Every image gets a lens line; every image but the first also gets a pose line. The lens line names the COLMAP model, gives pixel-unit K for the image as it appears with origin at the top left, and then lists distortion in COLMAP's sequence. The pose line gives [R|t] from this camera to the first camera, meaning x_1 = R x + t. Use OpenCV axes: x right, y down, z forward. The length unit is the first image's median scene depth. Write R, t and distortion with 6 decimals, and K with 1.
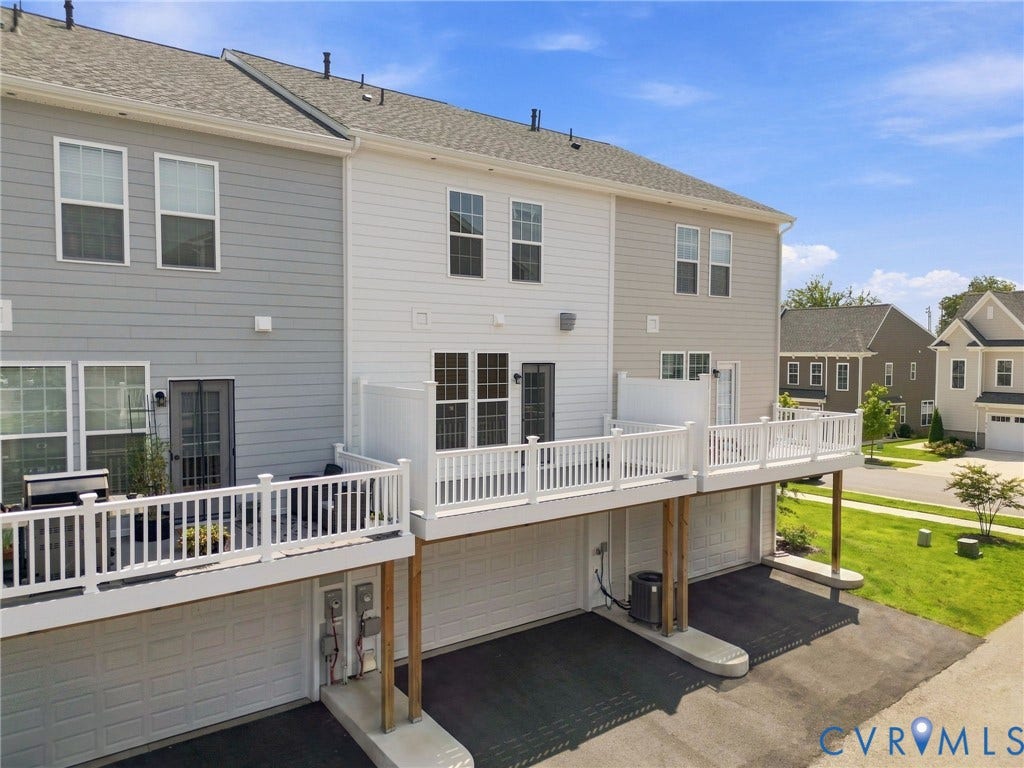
lens RADIAL K [[694.0, 0, 496.9], [0, 694.0, 395.5], [0, 0, 1]] dist [0.029604, -0.010630]
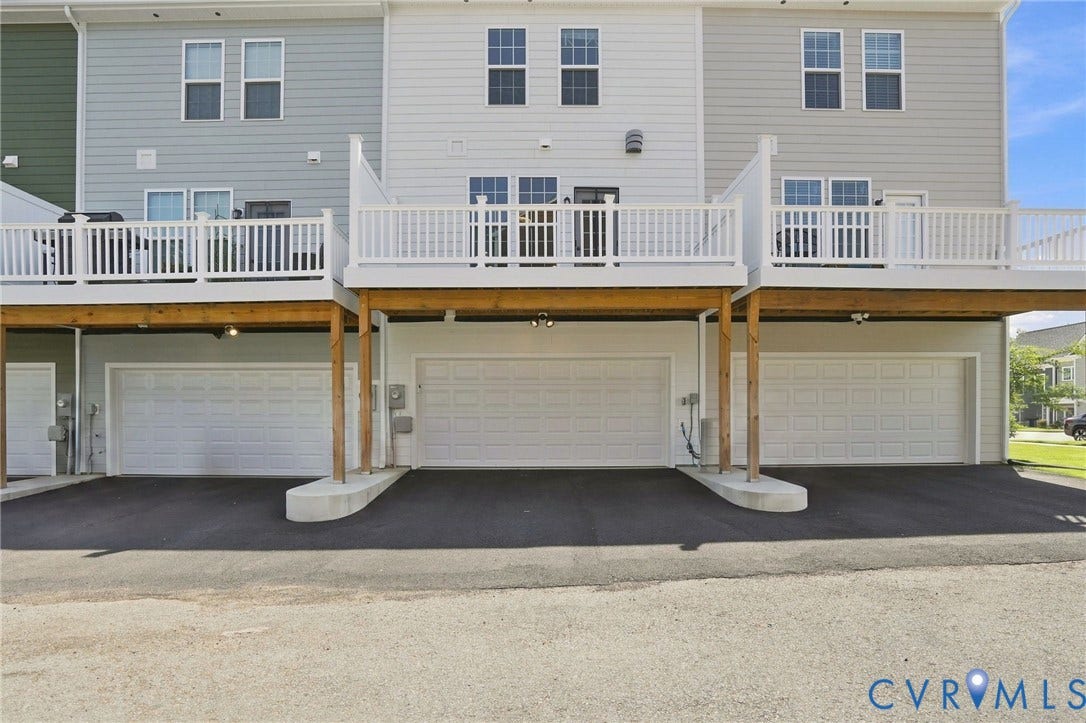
lens RADIAL K [[521.0, 0, 535.6], [0, 521.0, 427.3], [0, 0, 1]] dist [-0.042880, 0.009706]
pose [[0.818656, 0.006157, -0.574251, 0.434646], [-0.030499, 0.998997, -0.032769, 0.333964], [0.573473, 0.044341, 0.818023, 0.415197]]
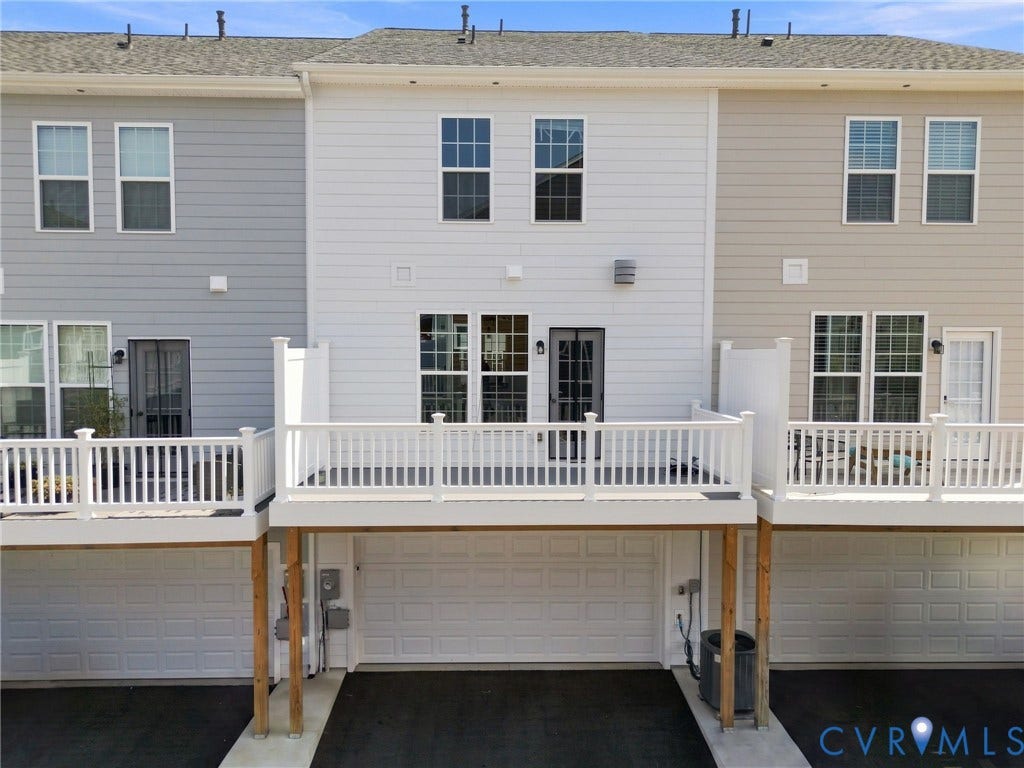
lens RADIAL K [[709.8, 0, 511.5], [0, 709.8, 393.8], [0, 0, 1]] dist [0.049396, -0.039783]
pose [[0.828819, 0.033844, -0.558493, 0.476426], [-0.034656, 0.999358, 0.009130, 0.023530], [0.558443, 0.011788, 0.829459, 0.332629]]
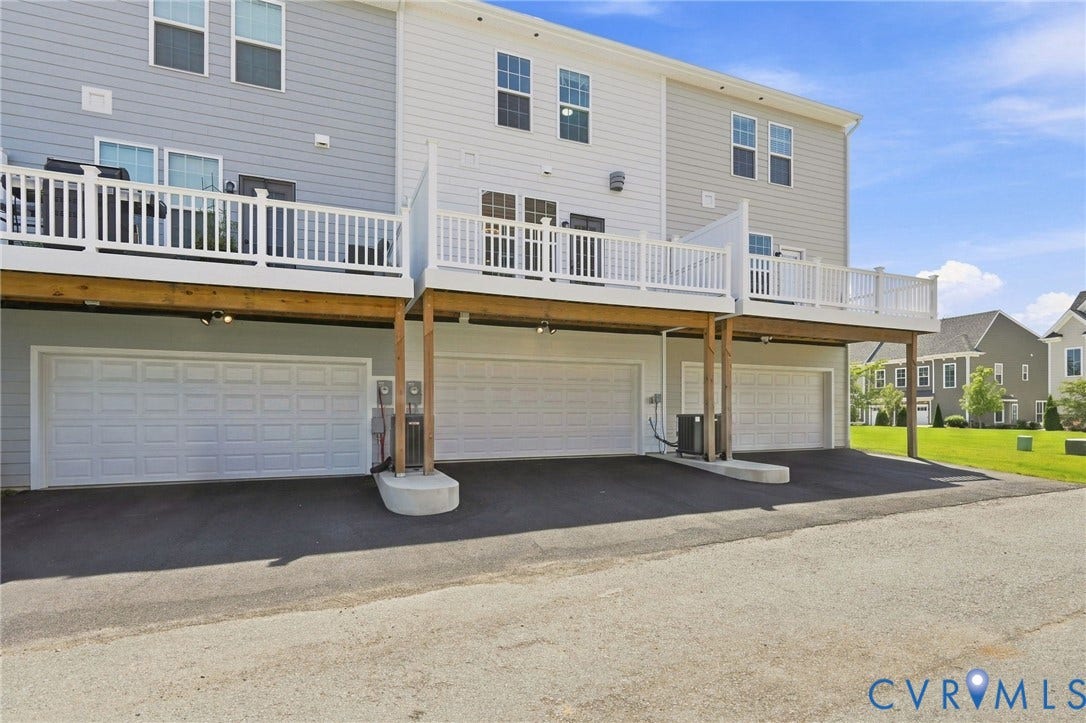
lens RADIAL K [[495.8, 0, 535.8], [0, 495.8, 422.3], [0, 0, 1]] dist [-0.001779, 0.000086]
pose [[0.967604, -0.001111, -0.252472, 0.194982], [-0.010306, 0.998983, -0.043892, 0.344755], [0.252264, 0.045072, 0.966608, 0.243299]]
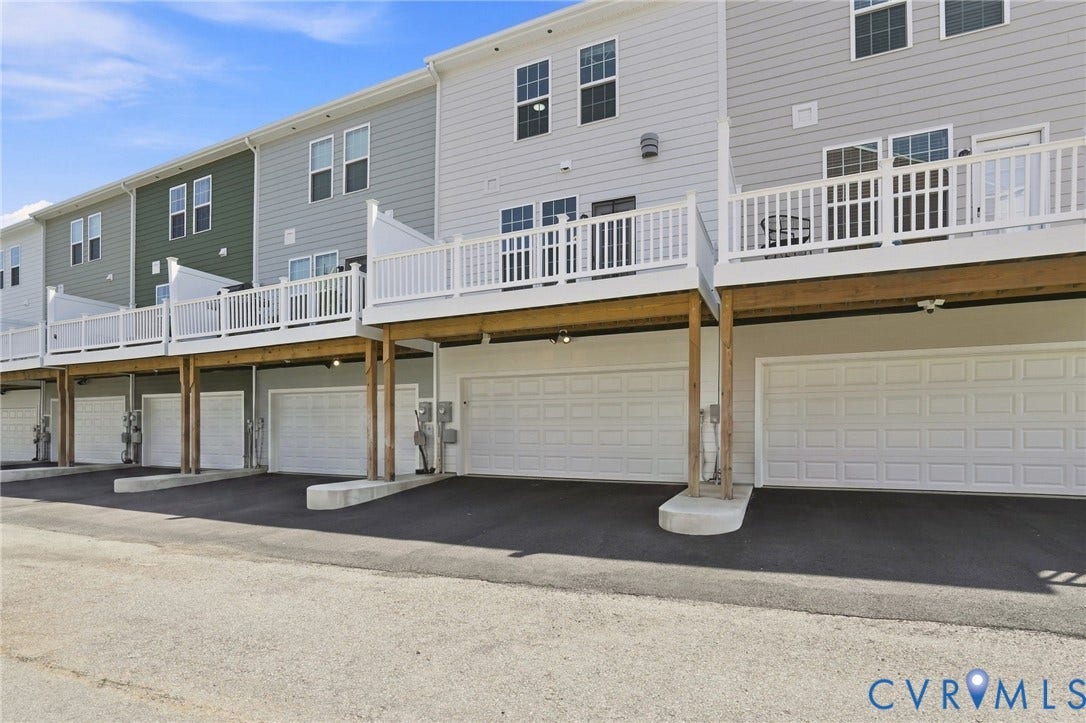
lens RADIAL K [[540.3, 0, 539.5], [0, 540.3, 436.0], [0, 0, 1]] dist [-0.041307, 0.007699]
pose [[0.493346, 0.008513, -0.869791, 0.703835], [-0.051932, 0.998457, -0.019684, 0.320216], [0.868281, 0.054881, 0.493027, 0.613916]]
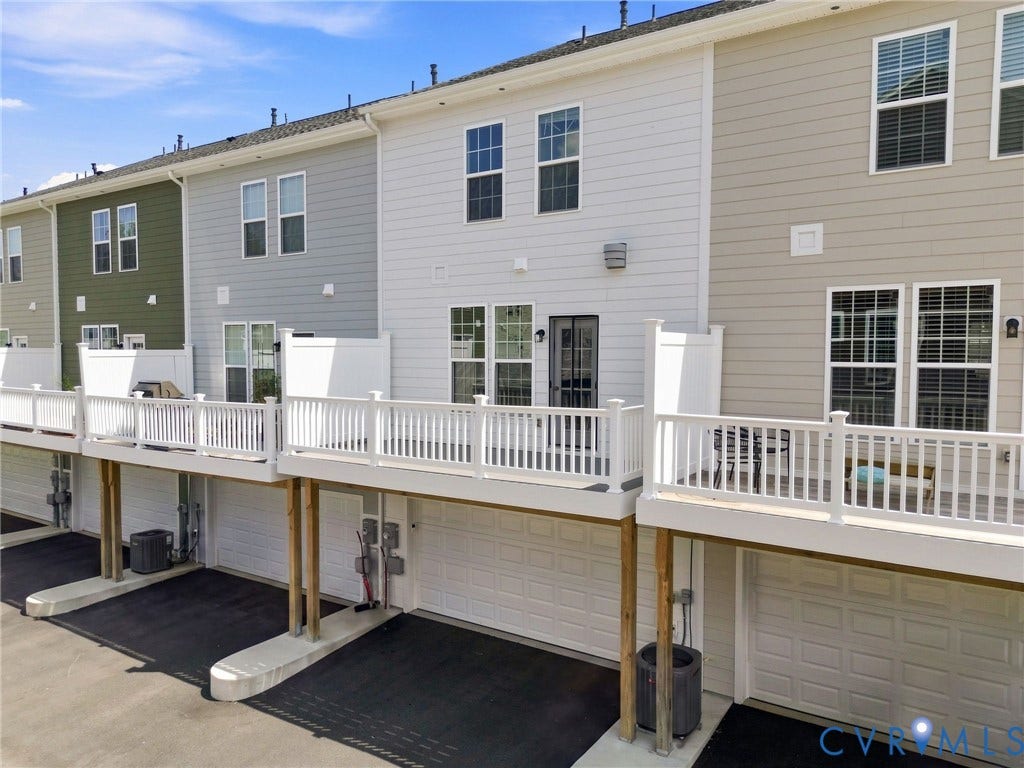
lens RADIAL K [[709.8, 0, 519.5], [0, 709.8, 391.3], [0, 0, 1]] dist [0.049396, -0.039783]
pose [[0.368776, 0.050629, -0.928138, 0.834114], [-0.058433, 0.997803, 0.031212, 0.017445], [0.927680, 0.042723, 0.370924, 0.708217]]
